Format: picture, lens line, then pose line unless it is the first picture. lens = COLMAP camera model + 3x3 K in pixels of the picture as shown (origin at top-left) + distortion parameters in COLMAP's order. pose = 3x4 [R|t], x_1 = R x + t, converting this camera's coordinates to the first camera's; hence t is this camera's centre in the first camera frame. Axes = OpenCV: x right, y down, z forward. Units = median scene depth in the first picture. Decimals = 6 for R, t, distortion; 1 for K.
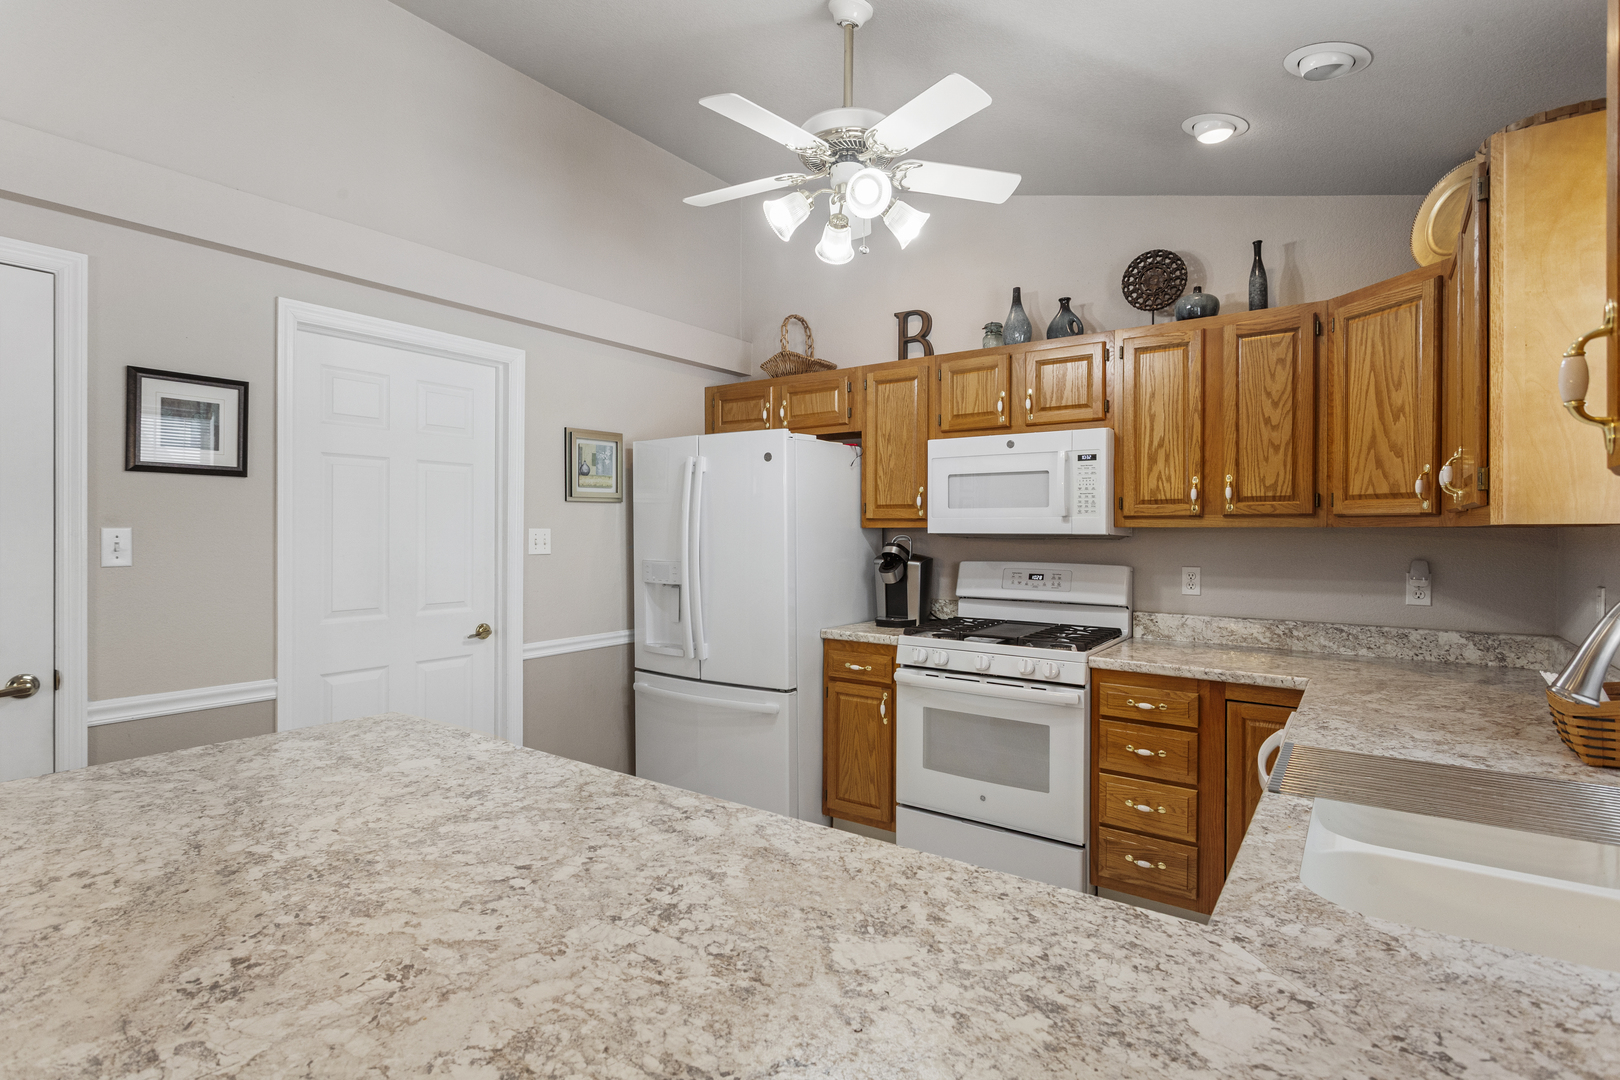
lens RADIAL K [[794.6, 0, 810.0], [0, 794.6, 540.0], [0, 0, 1]] dist [-0.001079, -0.000415]
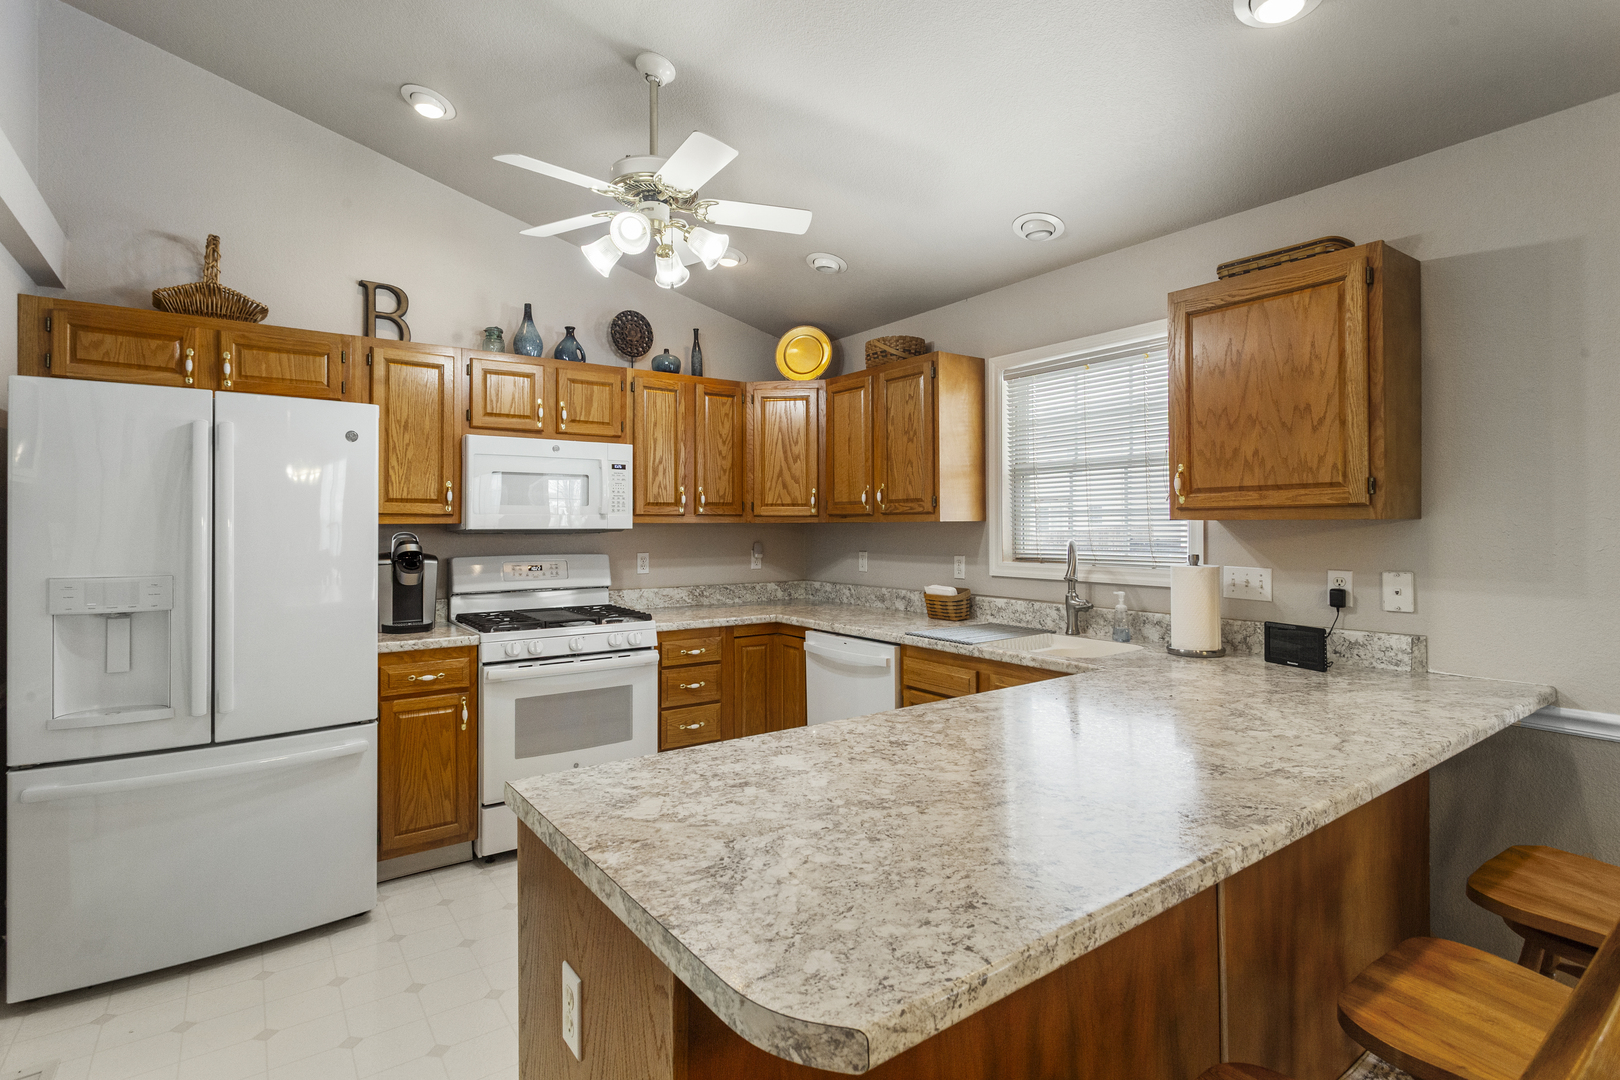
lens RADIAL K [[786.0, 0, 798.4], [0, 786.0, 518.4], [0, 0, 1]] dist [-0.001420, 0.000122]
pose [[0.324395, 0.005613, 0.945905, -0.755691], [0.015650, 0.999814, -0.011300, -0.005175], [-0.945792, 0.018470, 0.324247, 0.353507]]
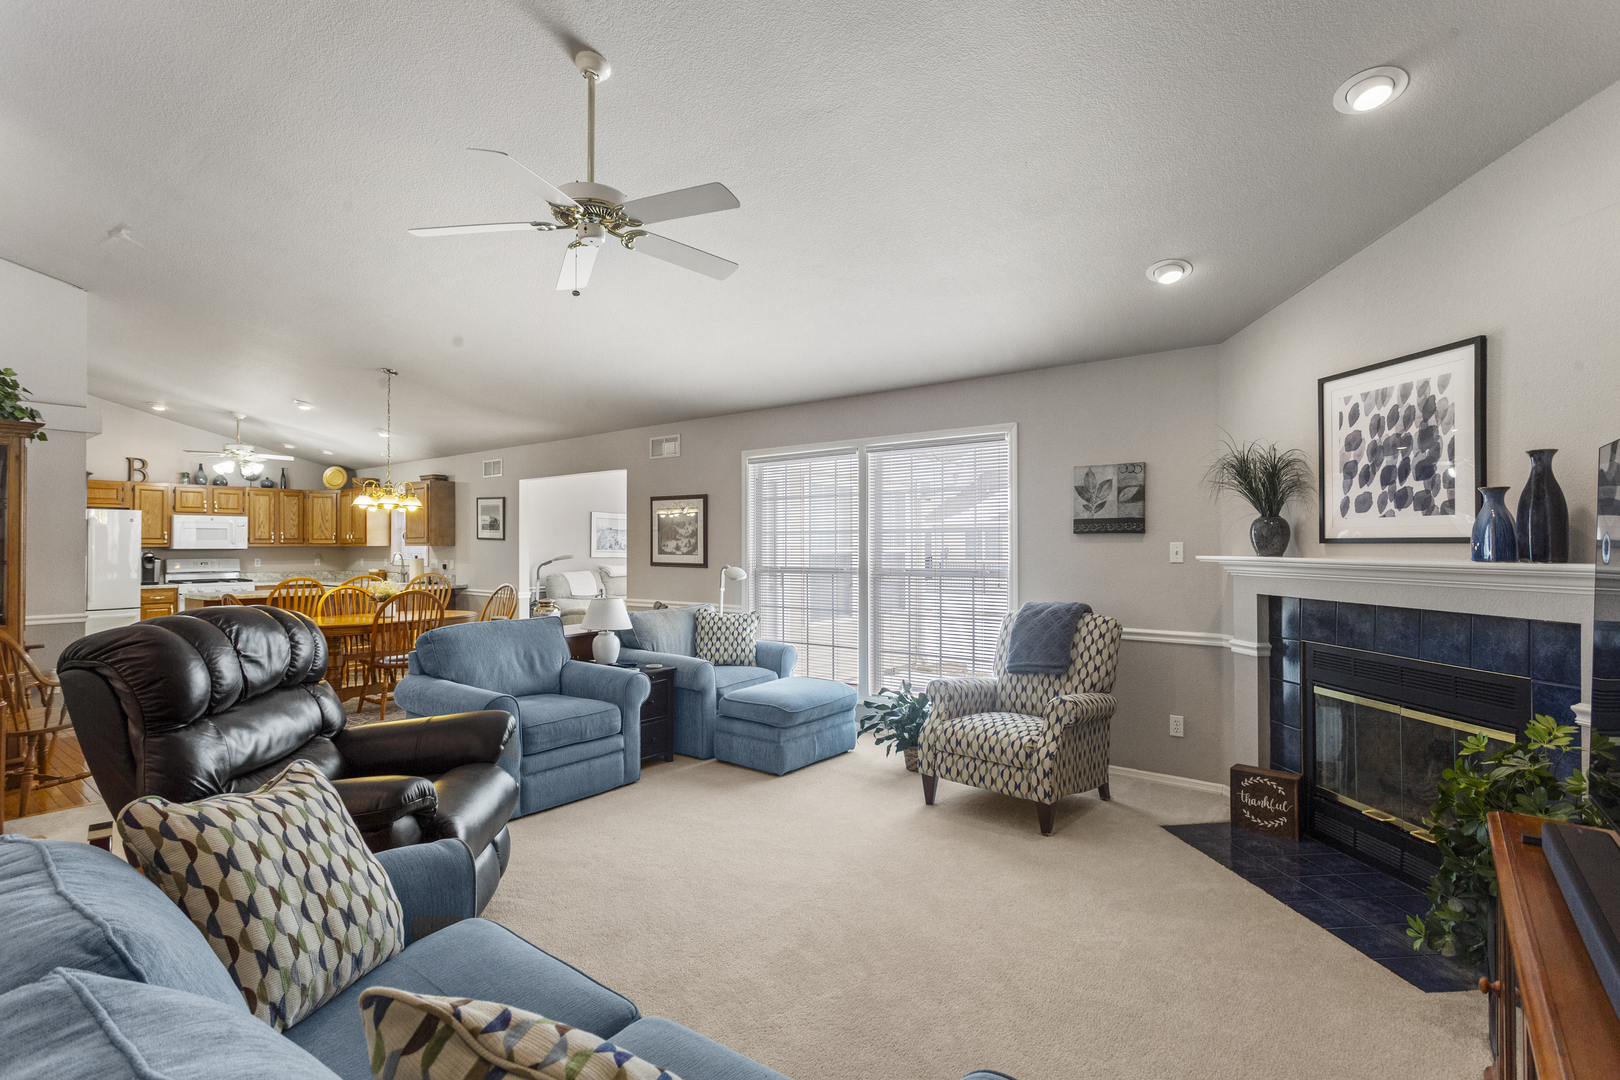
lens RADIAL K [[781.9, 0, 810.0], [0, 781.9, 540.0], [0, 0, 1]] dist [-0.000392, 0.000136]
pose [[0.042229, 0.005014, 0.999095, -2.945351], [0.013582, 0.999892, -0.005592, 0.007925], [-0.999016, 0.013806, 0.042156, -1.583580]]
